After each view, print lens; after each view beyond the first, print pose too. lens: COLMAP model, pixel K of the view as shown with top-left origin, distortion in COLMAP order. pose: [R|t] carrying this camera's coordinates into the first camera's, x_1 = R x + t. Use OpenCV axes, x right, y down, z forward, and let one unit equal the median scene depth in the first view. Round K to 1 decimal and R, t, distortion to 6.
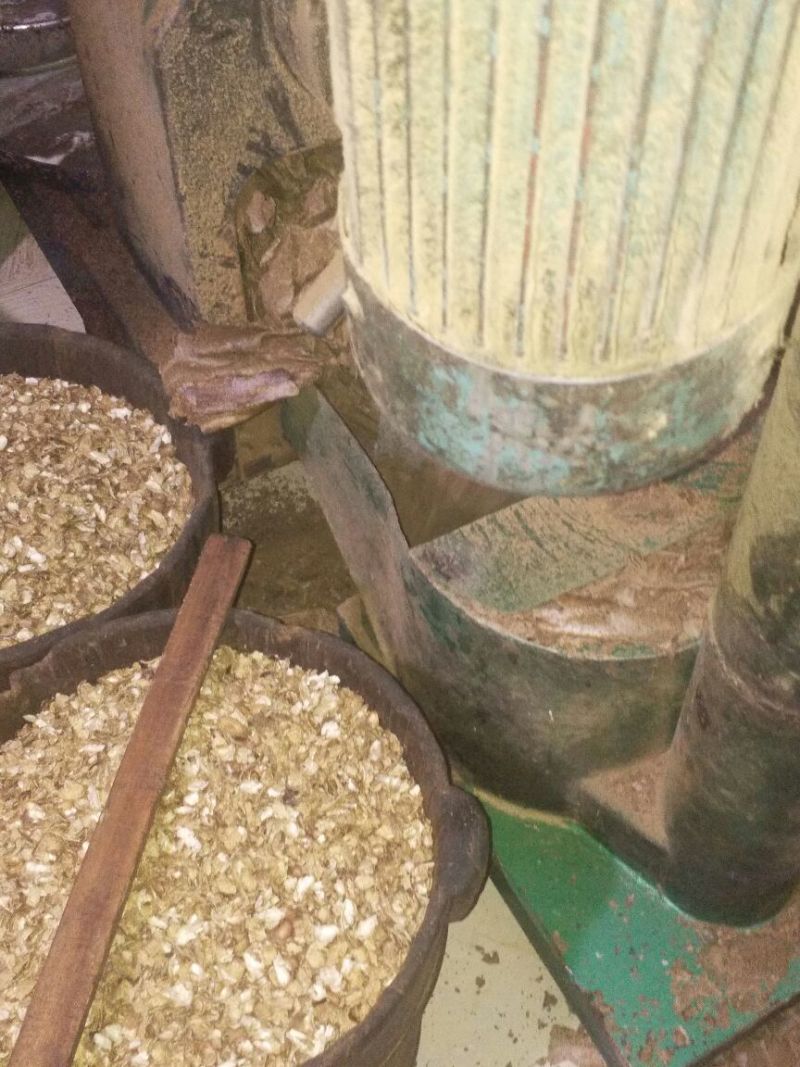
lens RADIAL K [[1326.6, 0, 400.0], [0, 1326.6, 533.5], [0, 0, 1]] dist [0.196771, -0.787314]
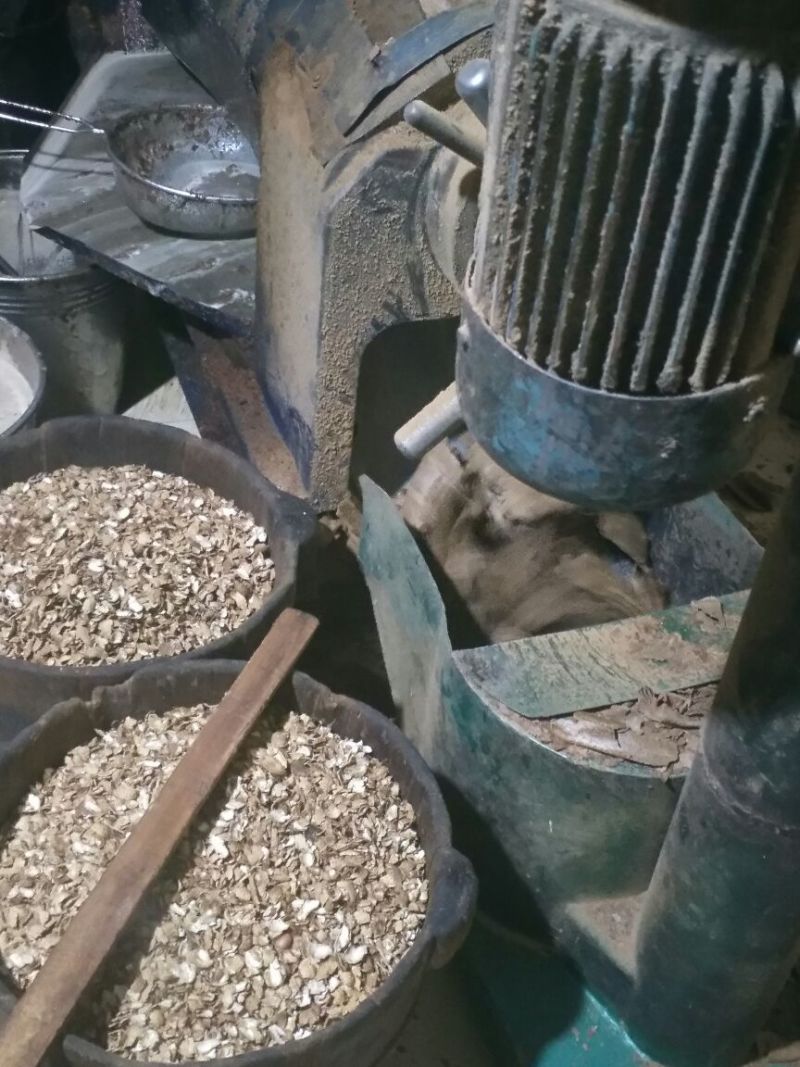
lens RADIAL K [[1326.6, 0, 400.0], [0, 1326.6, 533.5], [0, 0, 1]] dist [0.196771, -0.787314]
pose [[0.981158, 0.185250, -0.054879, 0.006543], [-0.192518, 0.961377, -0.196699, 0.155340], [0.016321, 0.203558, 0.978927, -0.154226]]
